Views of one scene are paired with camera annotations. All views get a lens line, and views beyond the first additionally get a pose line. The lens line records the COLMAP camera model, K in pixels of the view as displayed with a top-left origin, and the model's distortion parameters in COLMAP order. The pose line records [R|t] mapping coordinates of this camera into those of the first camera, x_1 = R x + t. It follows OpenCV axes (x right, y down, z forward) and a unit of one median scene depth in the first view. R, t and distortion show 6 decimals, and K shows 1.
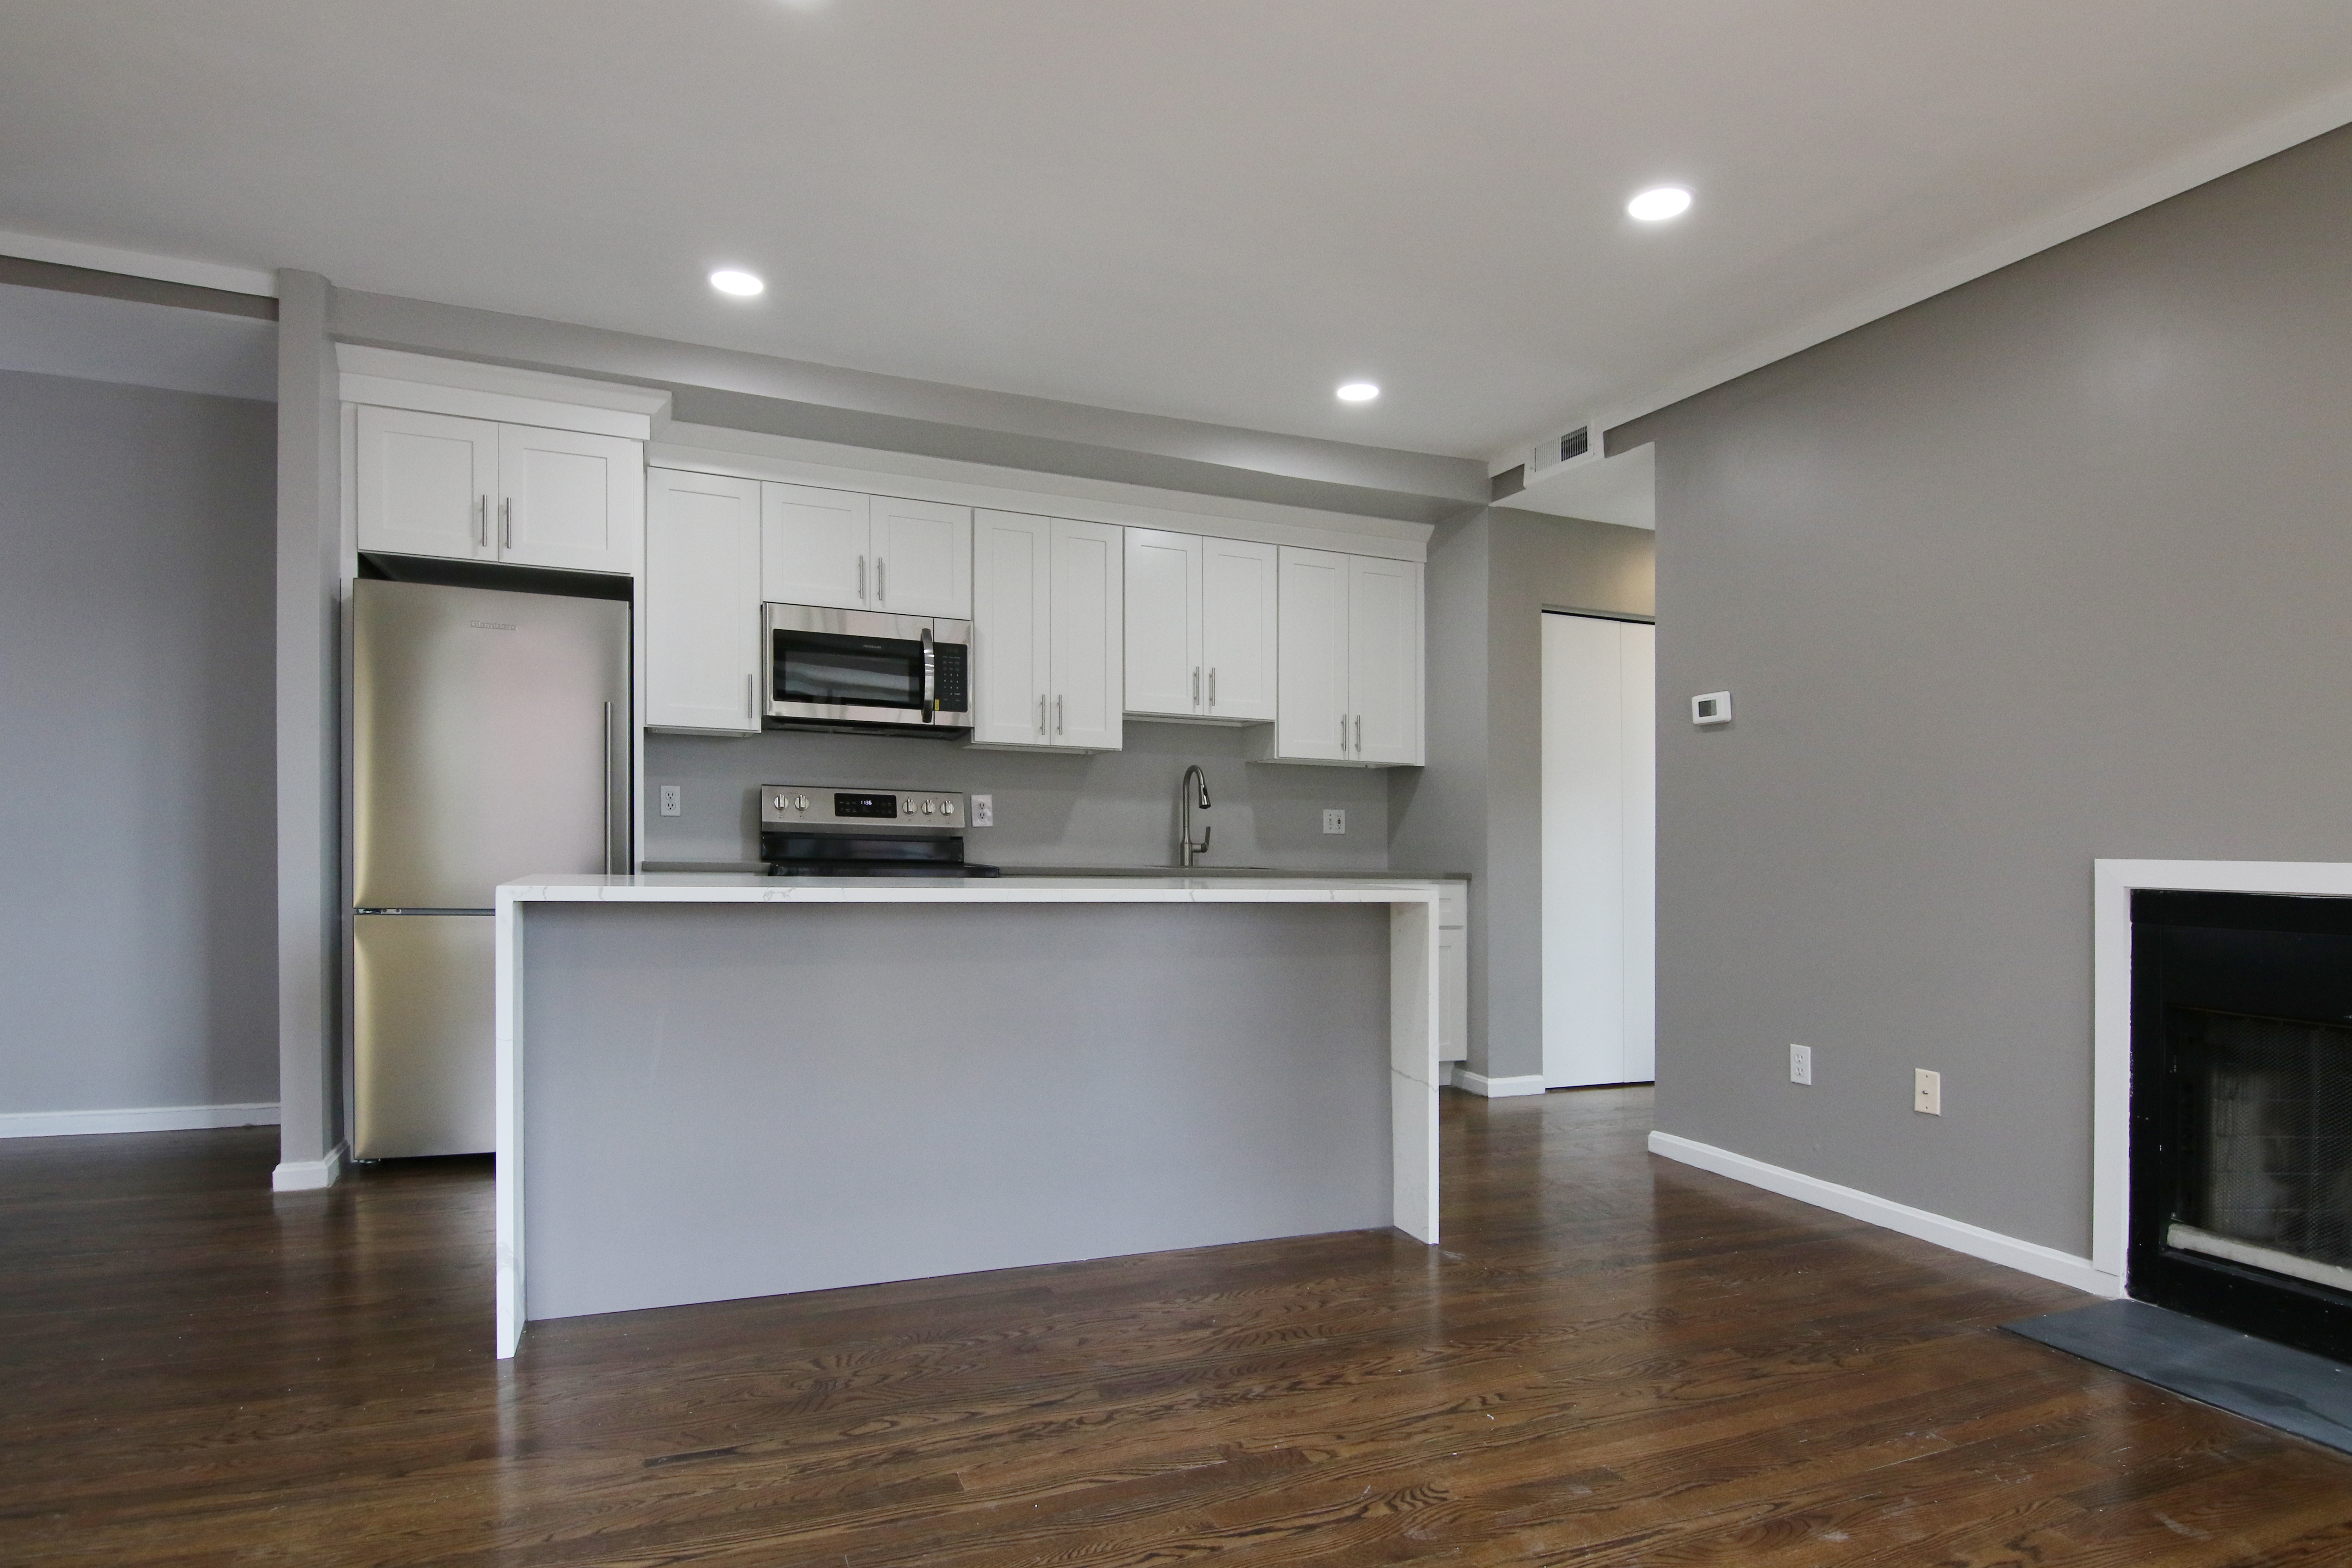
lens RADIAL K [[1205.5, 0, 1180.4], [0, 1205.5, 917.8], [0, 0, 1]] dist [-0.005659, -0.000961]
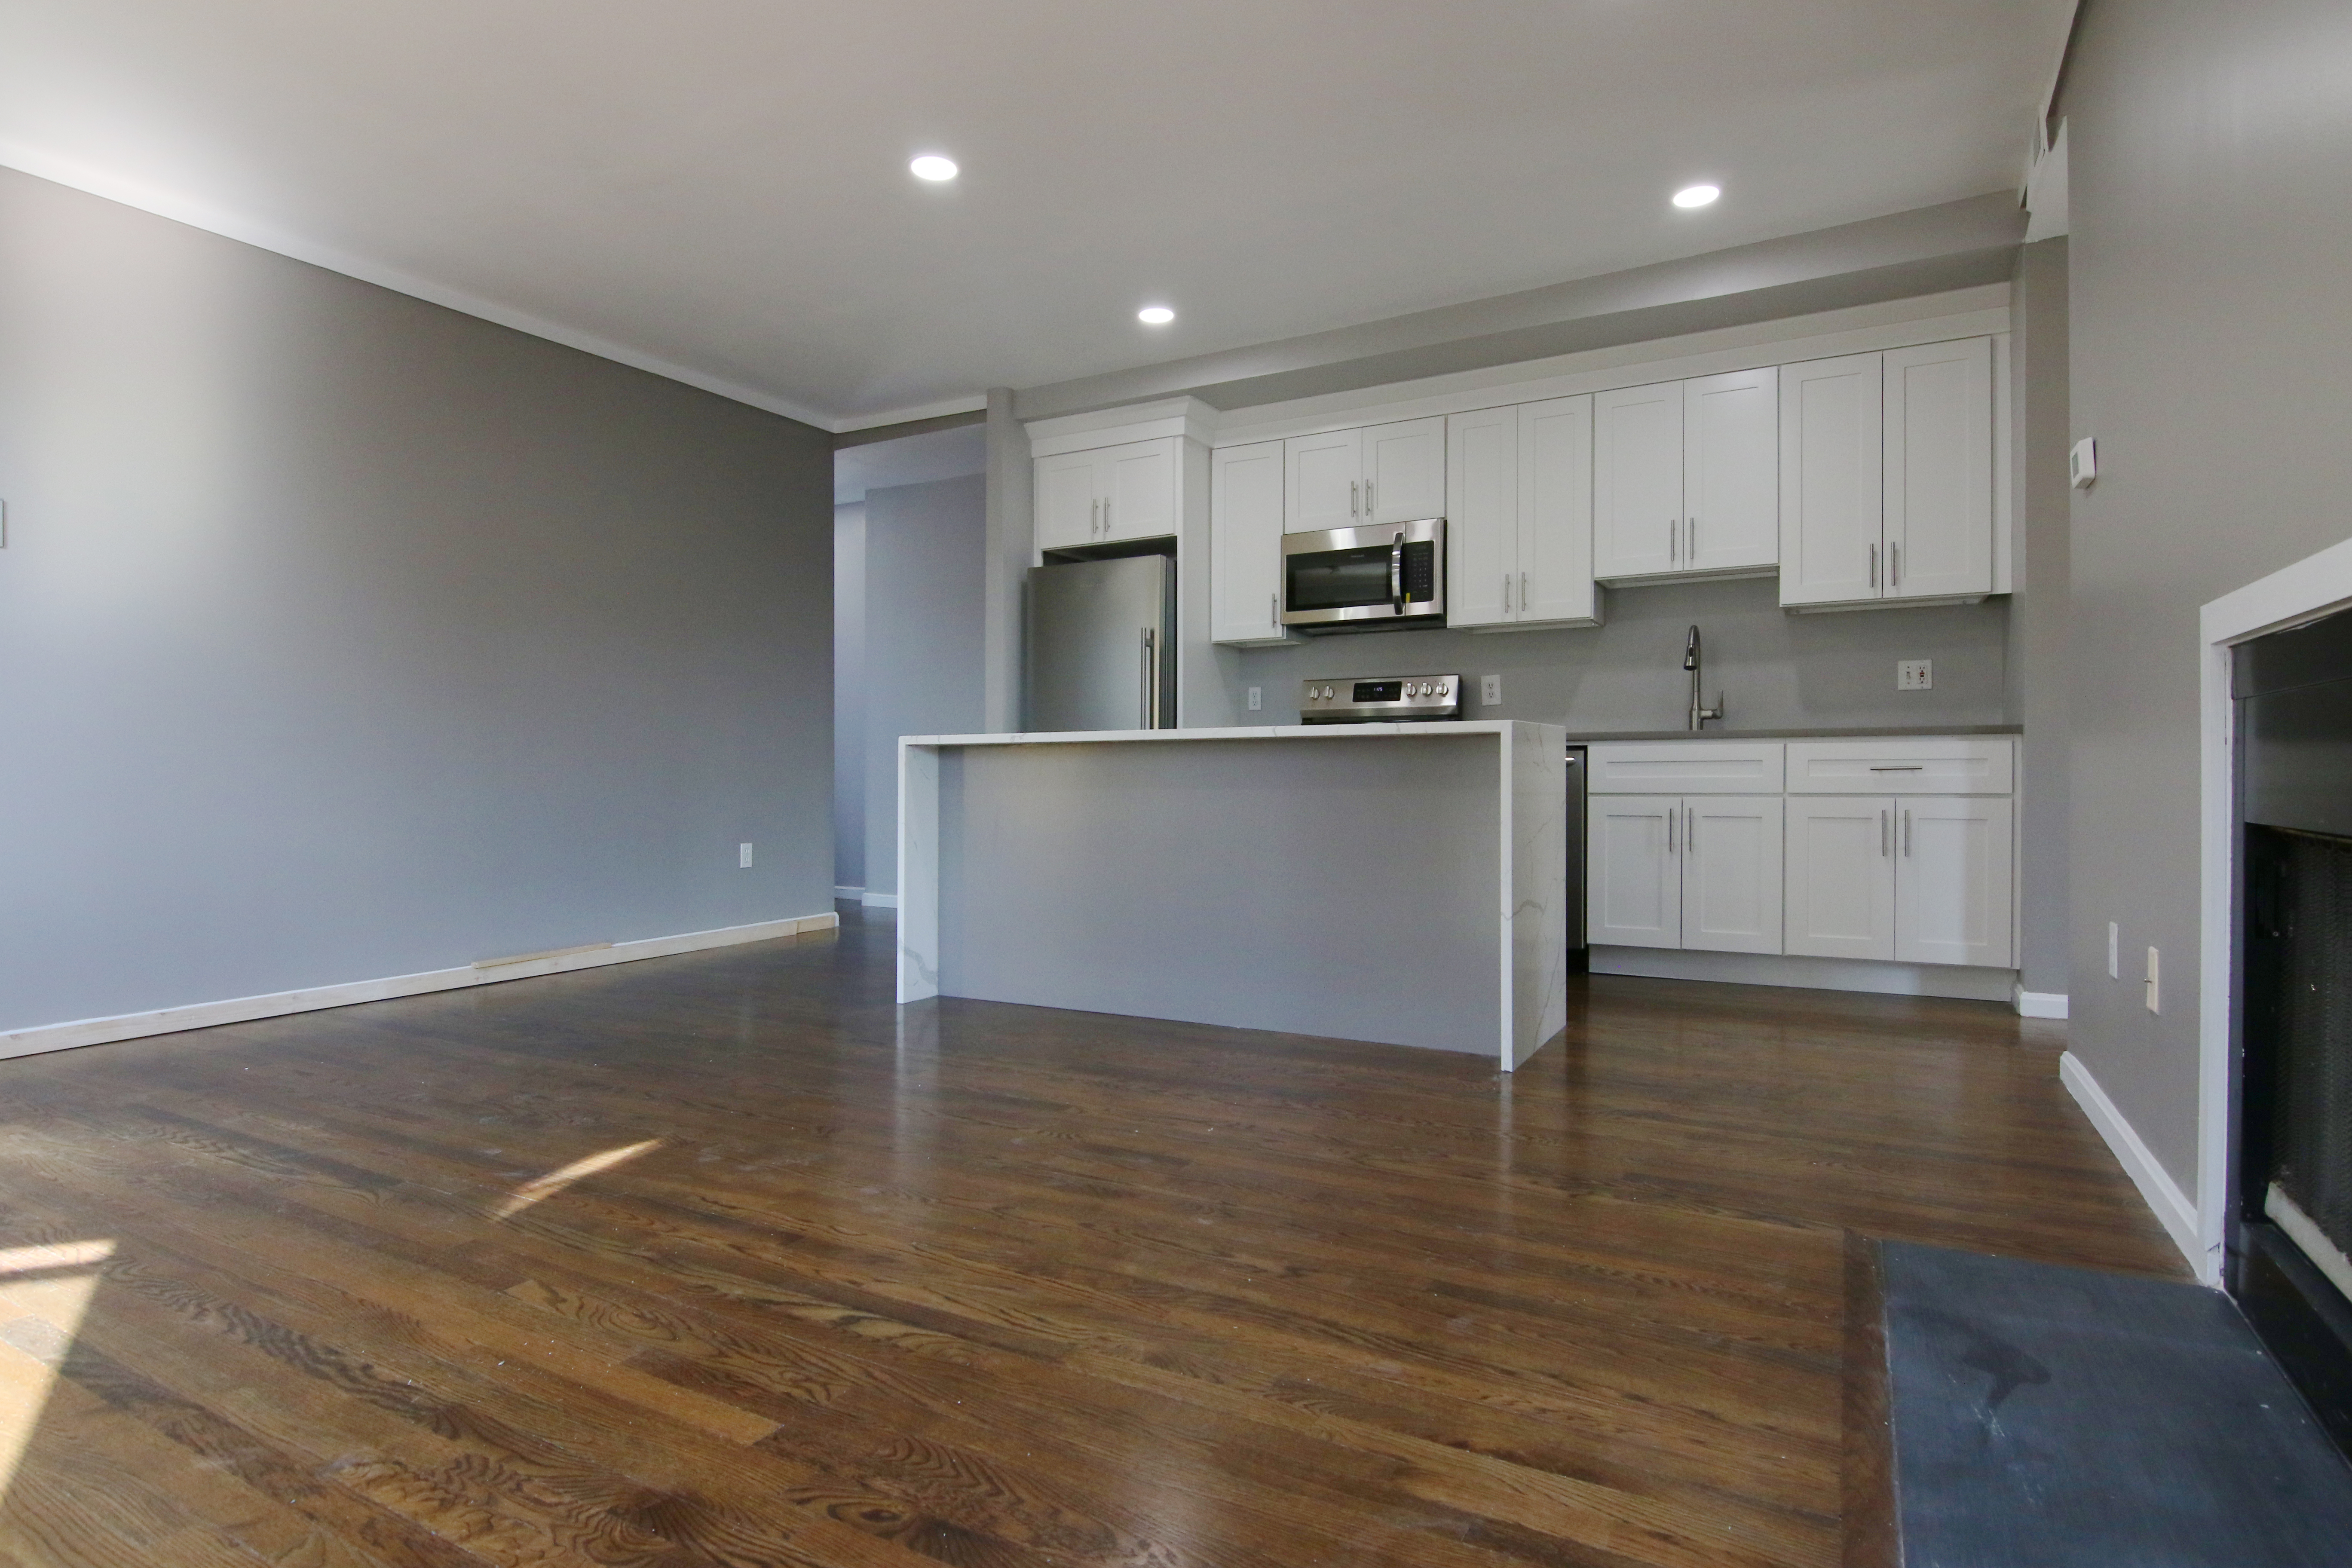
lens RADIAL K [[1258.5, 0, 1164.2], [0, 1258.5, 874.4], [0, 0, 1]] dist [-0.004291, -0.000993]
pose [[0.608445, 0.040194, -0.792578, 0.603377], [-0.033322, 0.999130, 0.025088, 0.062187], [0.792896, 0.011145, 0.609255, 0.091373]]
